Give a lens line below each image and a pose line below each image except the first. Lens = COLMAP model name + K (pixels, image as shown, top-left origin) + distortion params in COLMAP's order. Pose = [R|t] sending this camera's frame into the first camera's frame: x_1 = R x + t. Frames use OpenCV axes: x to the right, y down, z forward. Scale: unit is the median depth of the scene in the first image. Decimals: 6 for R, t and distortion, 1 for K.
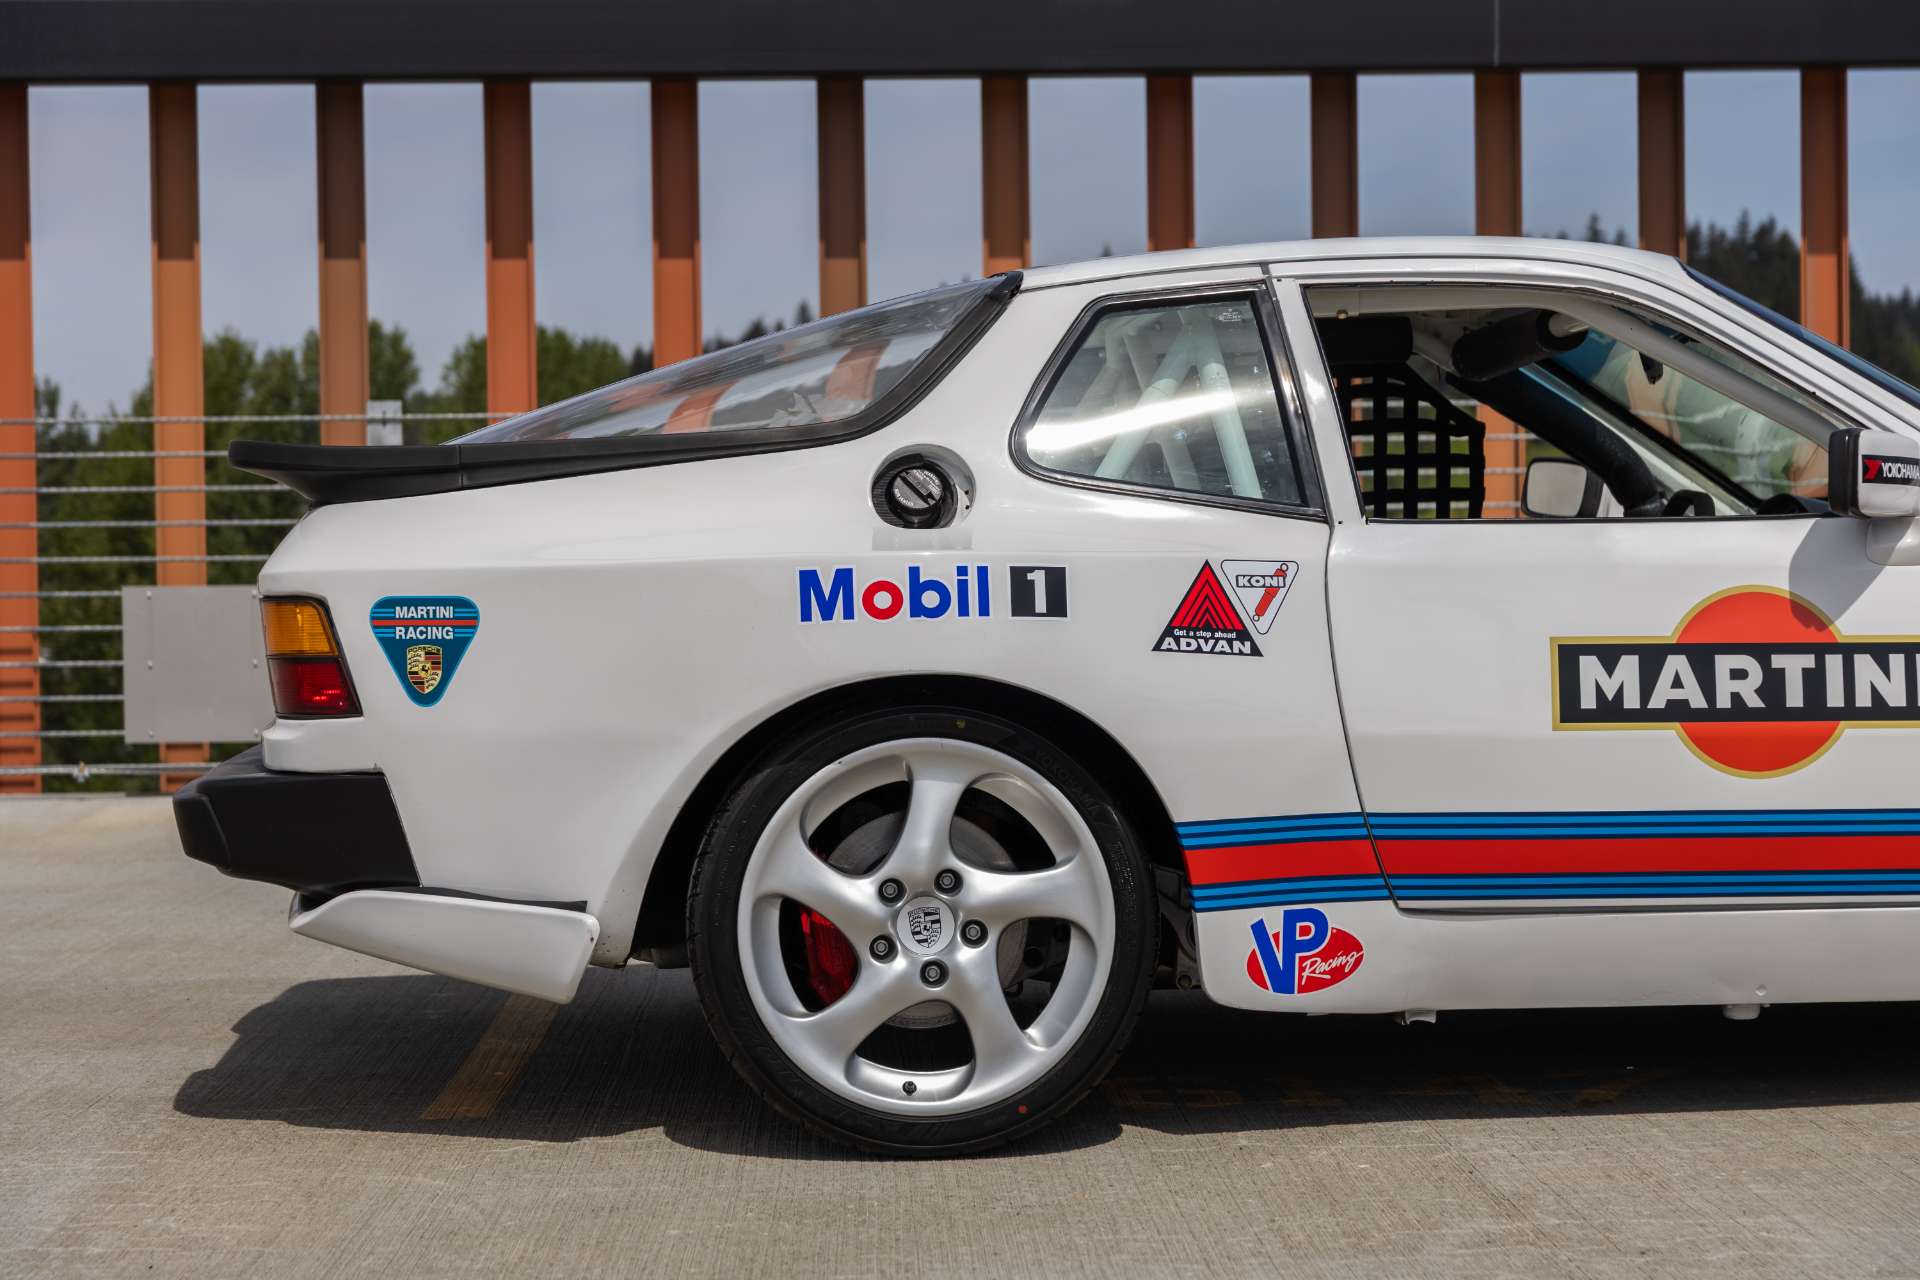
lens RADIAL K [[3594.5, 0, 961.0], [0, 3594.5, 638.5], [0, 0, 1]] dist [0.029984, 0.000000]
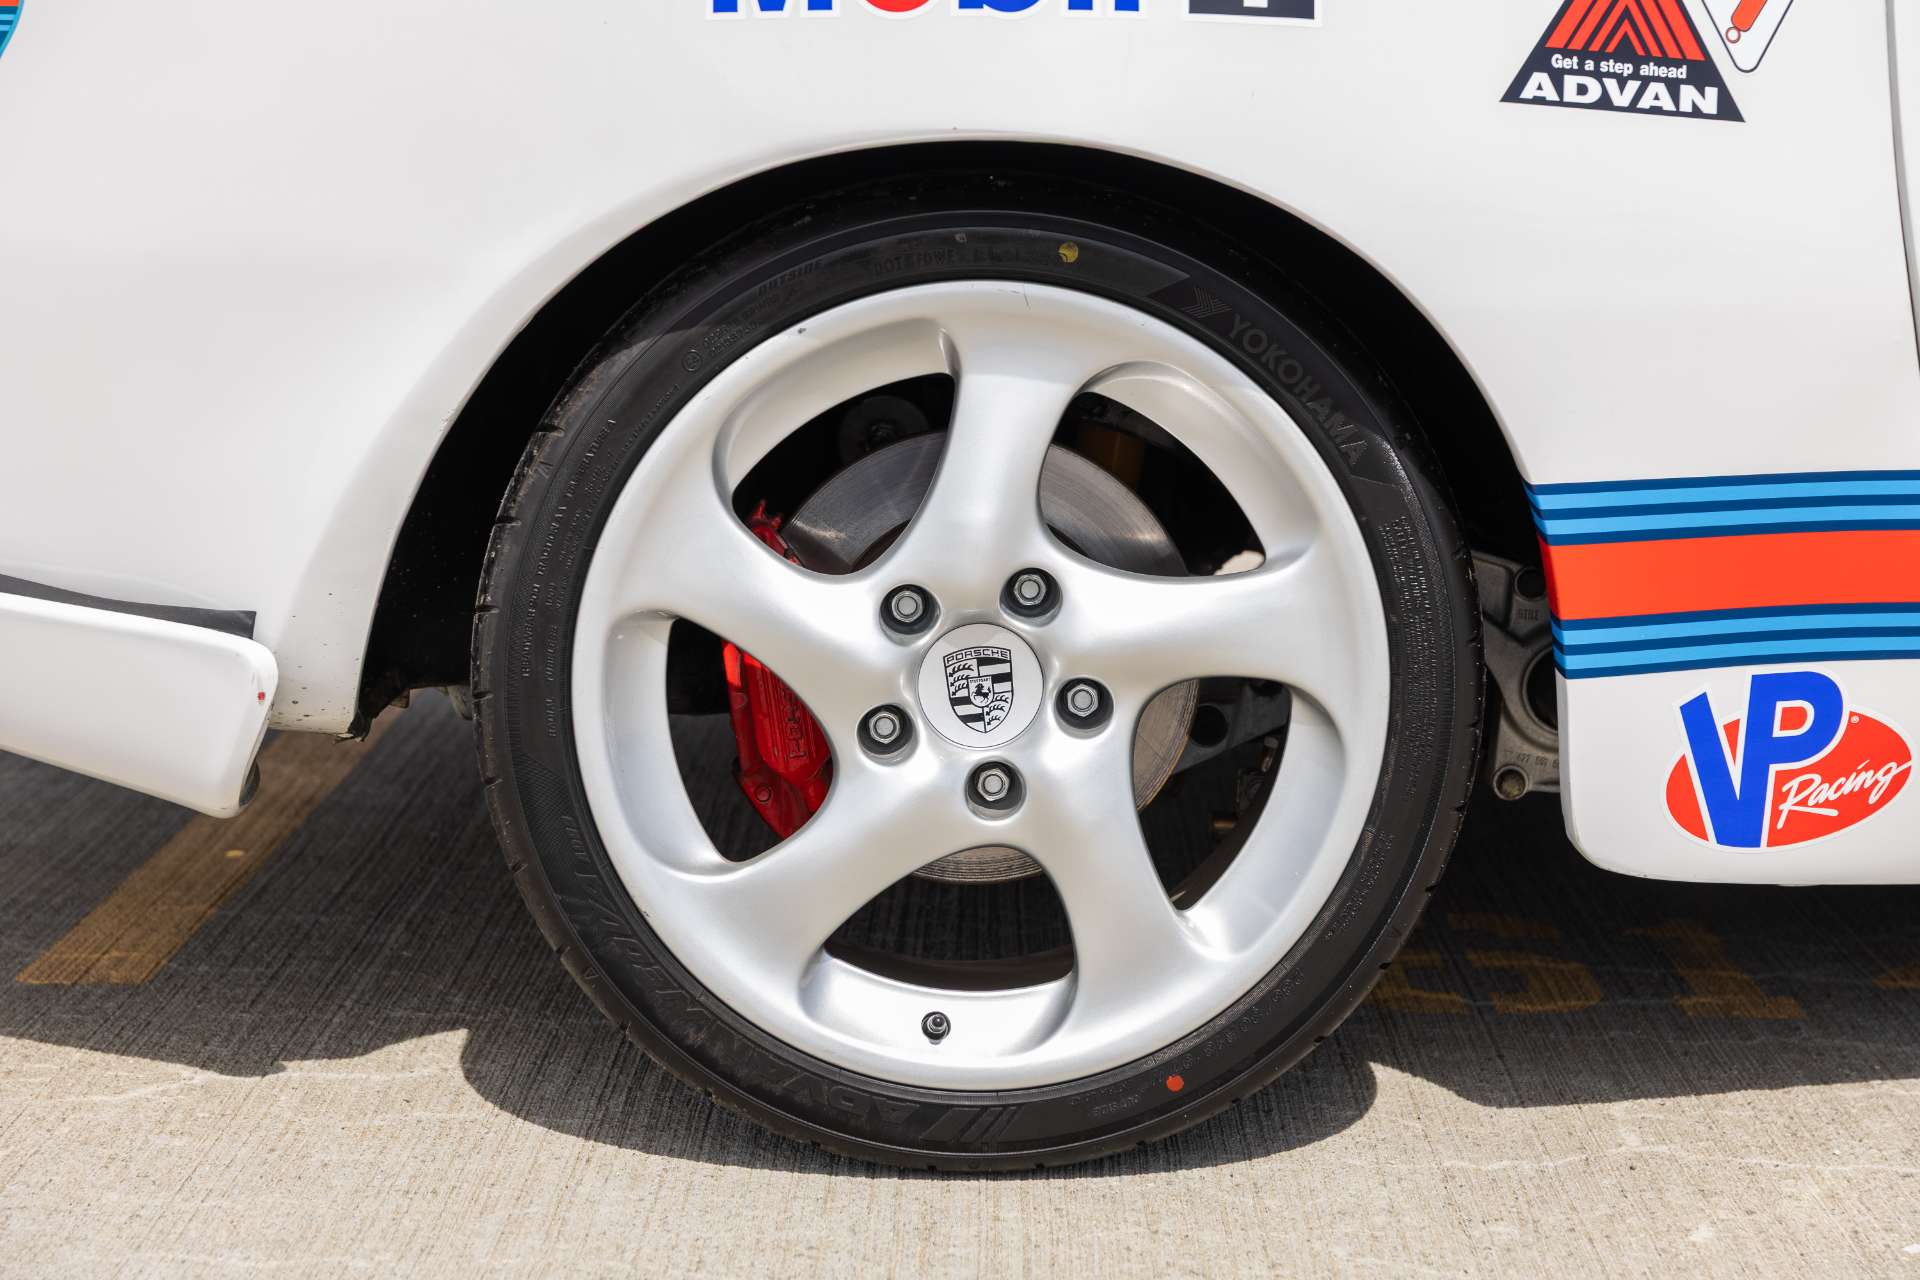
lens RADIAL K [[3594.5, 0, 960.7], [0, 3594.5, 641.6], [0, 0, 1]] dist [0.029984, 0.000000]
pose [[0.998491, 0.033237, -0.043715, 0.007844], [-0.026931, 0.990111, 0.137676, 0.010021], [0.047858, -0.136291, 0.989512, 0.540693]]
